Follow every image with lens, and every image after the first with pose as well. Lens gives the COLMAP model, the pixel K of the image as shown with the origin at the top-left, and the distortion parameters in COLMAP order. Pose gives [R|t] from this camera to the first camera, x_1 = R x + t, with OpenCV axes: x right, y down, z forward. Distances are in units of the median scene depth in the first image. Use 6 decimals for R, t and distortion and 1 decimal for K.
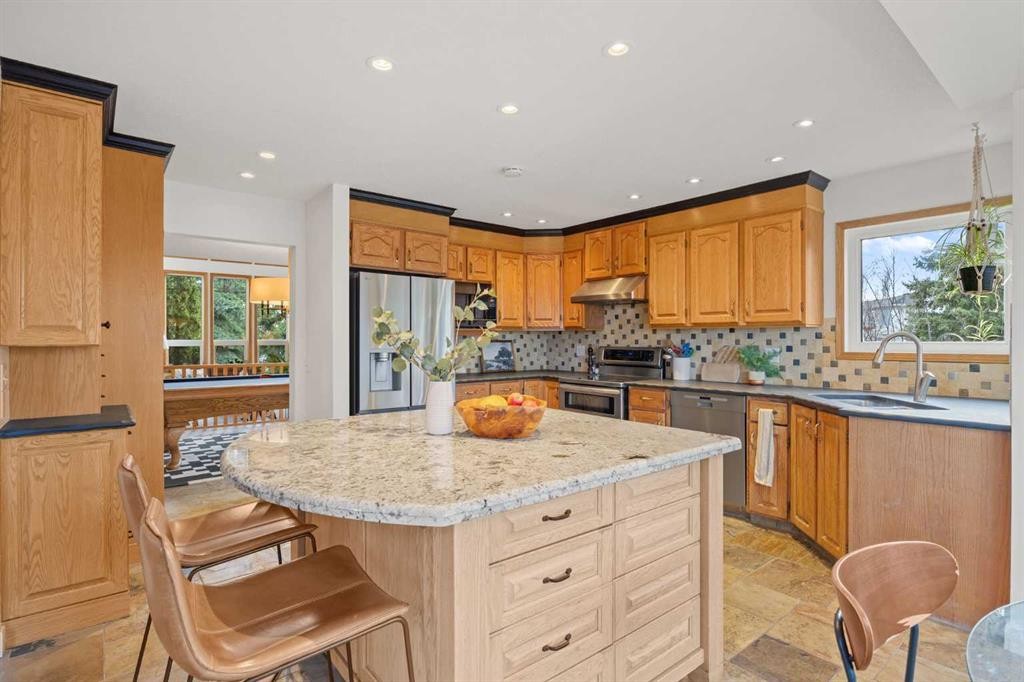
lens RADIAL K [[513.4, 0, 512.3], [0, 513.4, 339.8], [0, 0, 1]] dist [-0.001159, -0.000412]
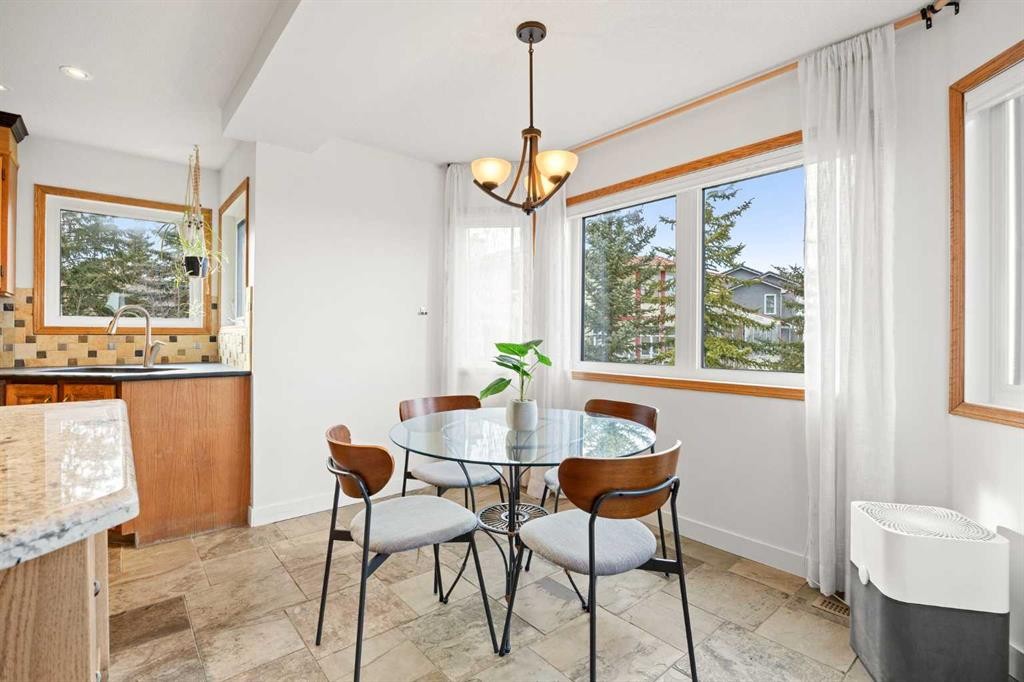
lens RADIAL K [[485.7, 0, 511.1], [0, 485.7, 337.6], [0, 0, 1]] dist [0.000075, 0.000036]
pose [[-0.014233, 0.000535, 0.999899, -0.275358], [-0.001792, 0.999998, -0.000560, 0.049521], [-0.999897, -0.001800, -0.014232, 0.194943]]
